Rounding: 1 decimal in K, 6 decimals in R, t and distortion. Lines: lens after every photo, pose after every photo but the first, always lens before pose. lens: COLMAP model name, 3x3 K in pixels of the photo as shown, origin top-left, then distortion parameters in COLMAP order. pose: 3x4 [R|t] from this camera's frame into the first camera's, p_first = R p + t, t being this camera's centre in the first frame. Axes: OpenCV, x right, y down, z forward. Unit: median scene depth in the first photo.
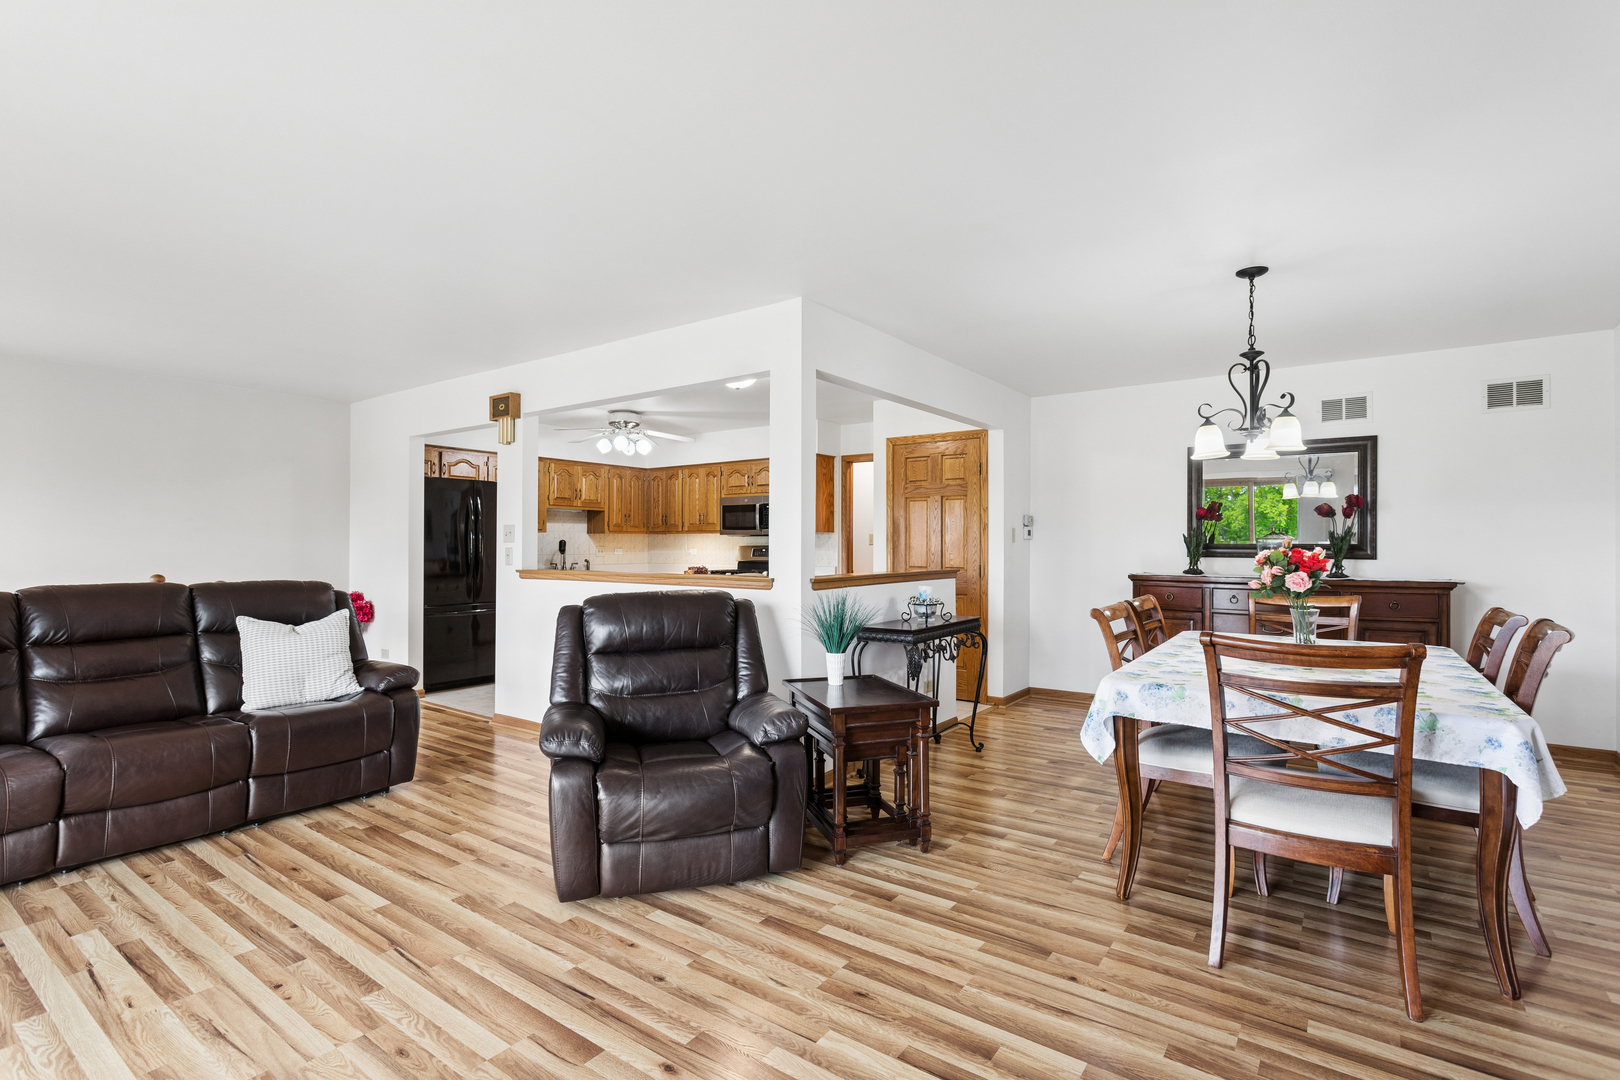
lens RADIAL K [[764.3, 0, 812.5], [0, 764.3, 543.8], [0, 0, 1]] dist [0.001072, 0.000079]
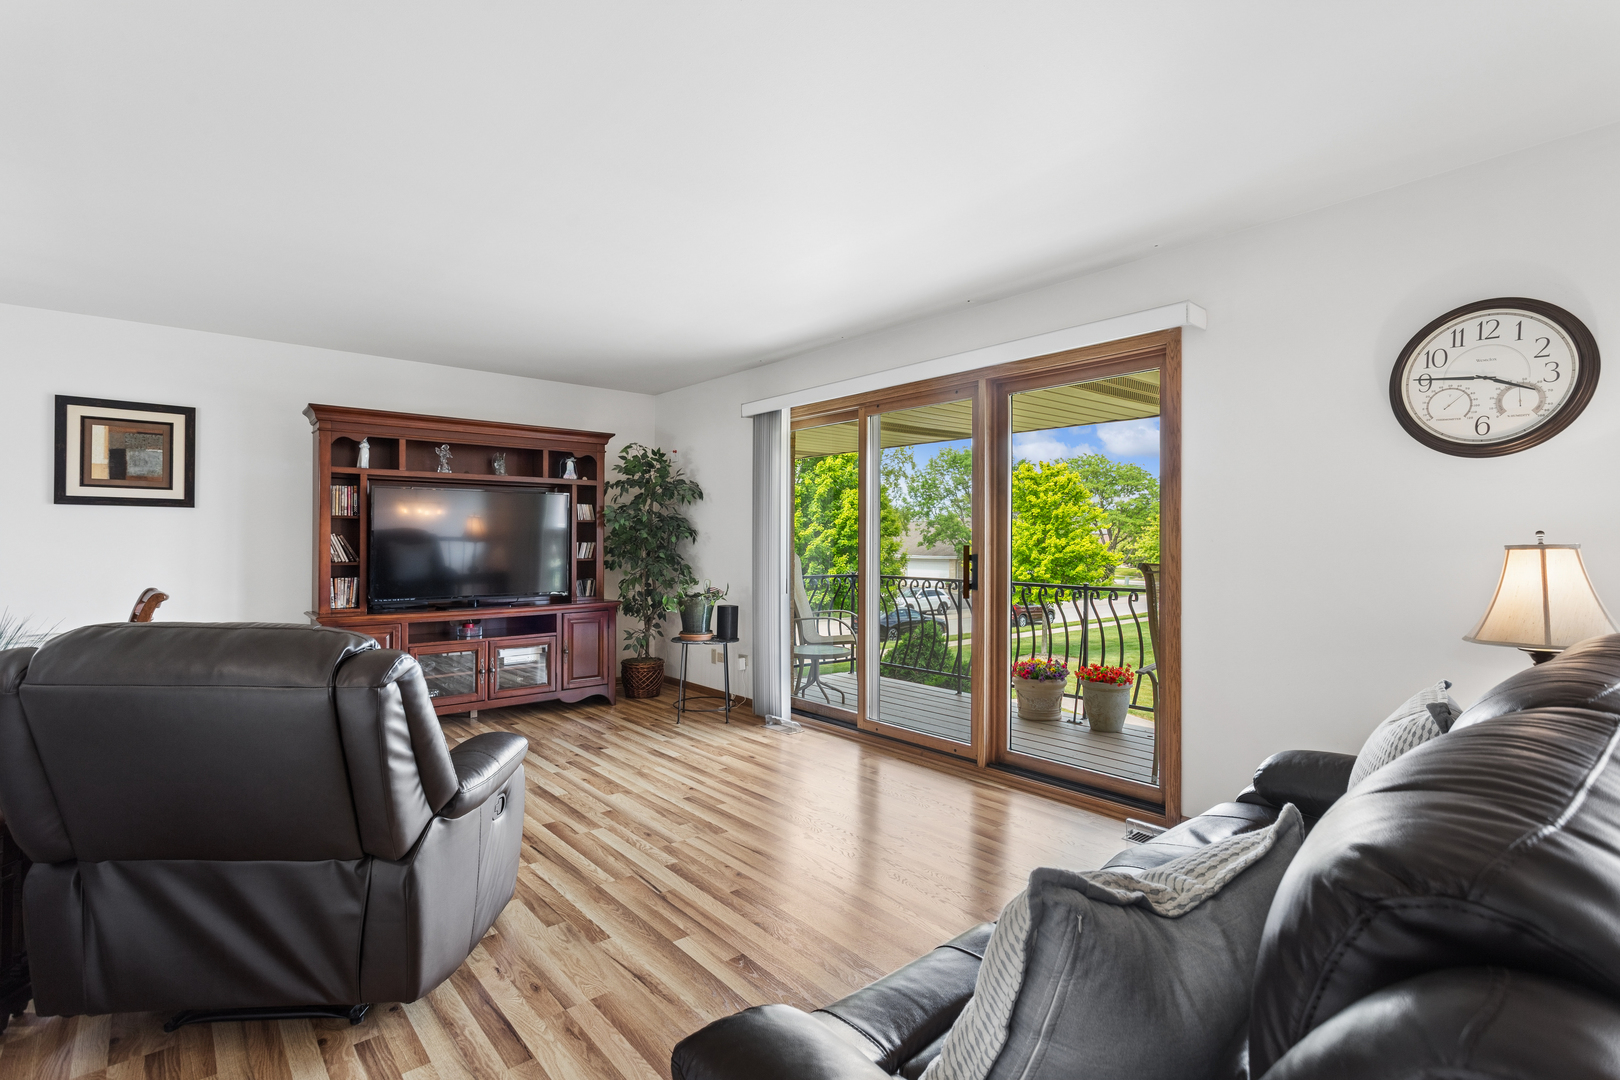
lens RADIAL K [[764.3, 0, 813.3], [0, 764.3, 533.3], [0, 0, 1]] dist [0.001072, 0.000079]
pose [[-0.972706, -0.003098, 0.232019, -0.924803], [-0.005241, 0.999949, -0.008622, 0.003455], [-0.231980, -0.009603, -0.972673, 1.850561]]
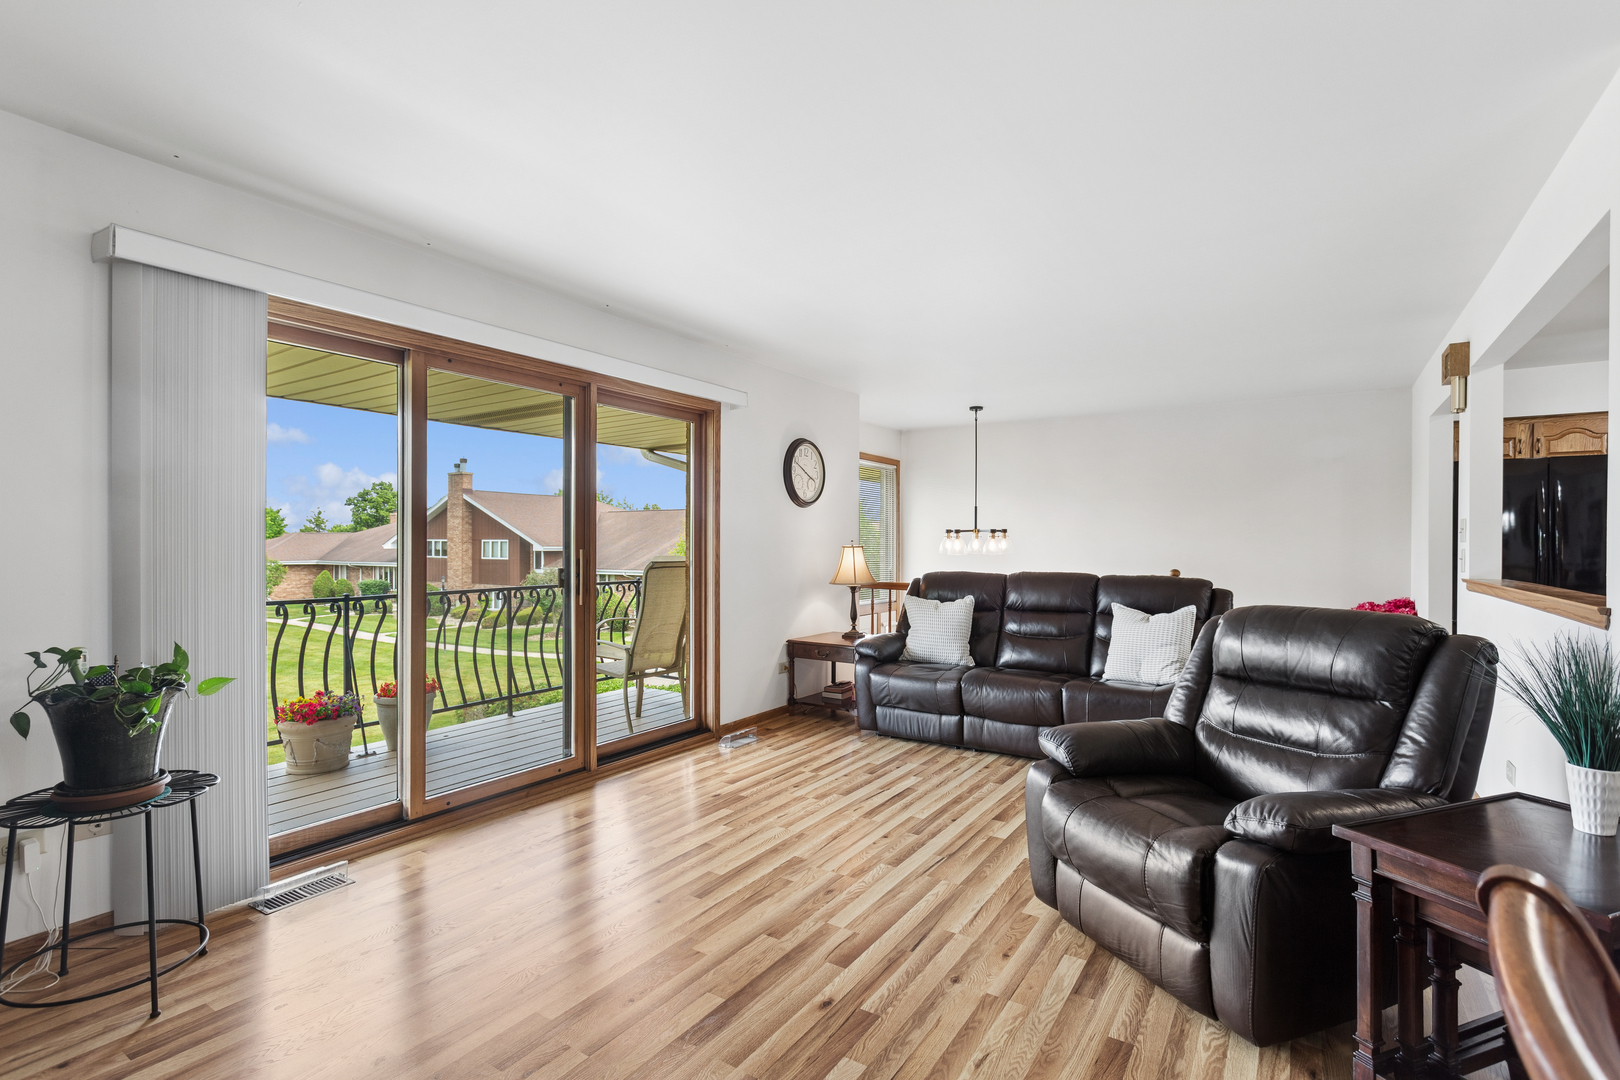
lens RADIAL K [[764.3, 0, 803.5], [0, 764.3, 546.9], [0, 0, 1]] dist [0.001072, 0.000079]
pose [[0.042329, 0.000602, -0.999104, 0.652161], [-0.001238, 0.999999, 0.000550, 0.007014], [0.999103, 0.001214, 0.042330, 0.637389]]
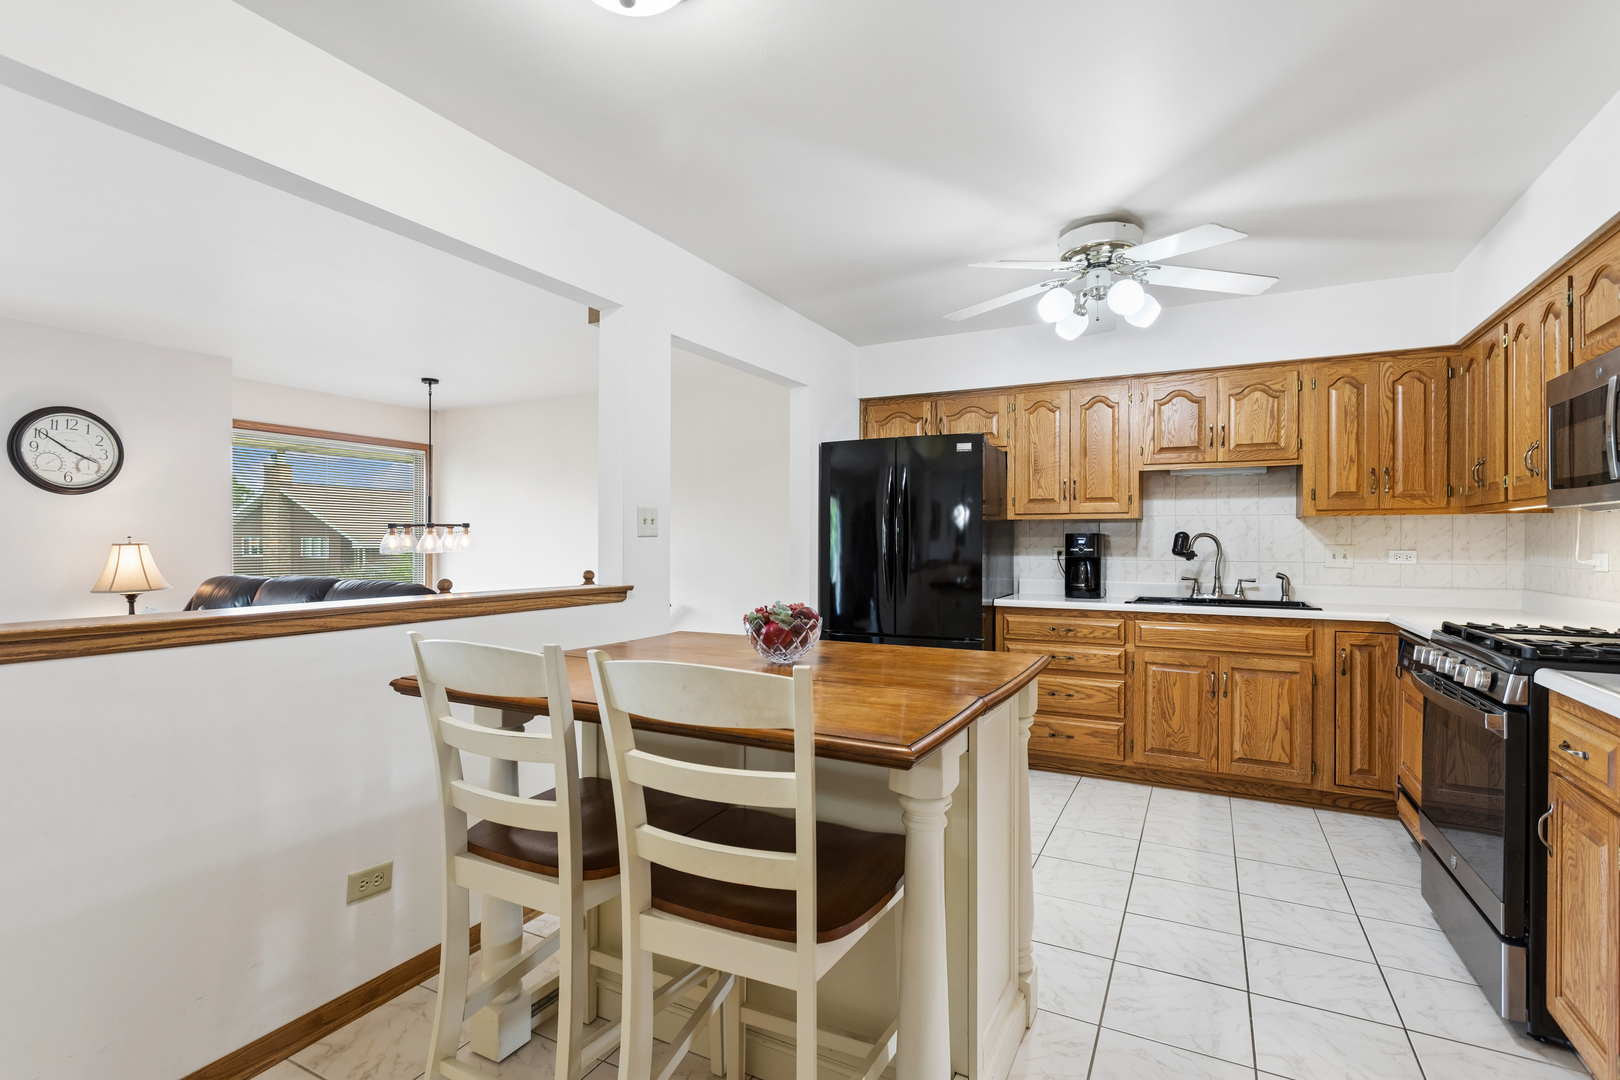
lens RADIAL K [[764.3, 0, 808.7], [0, 764.3, 542.6], [0, 0, 1]] dist [0.001072, 0.000079]
pose [[0.144932, -0.000558, -0.989442, 0.414841], [0.001321, 0.999999, -0.000370, 0.005940], [0.989441, -0.001253, 0.144932, 2.120671]]
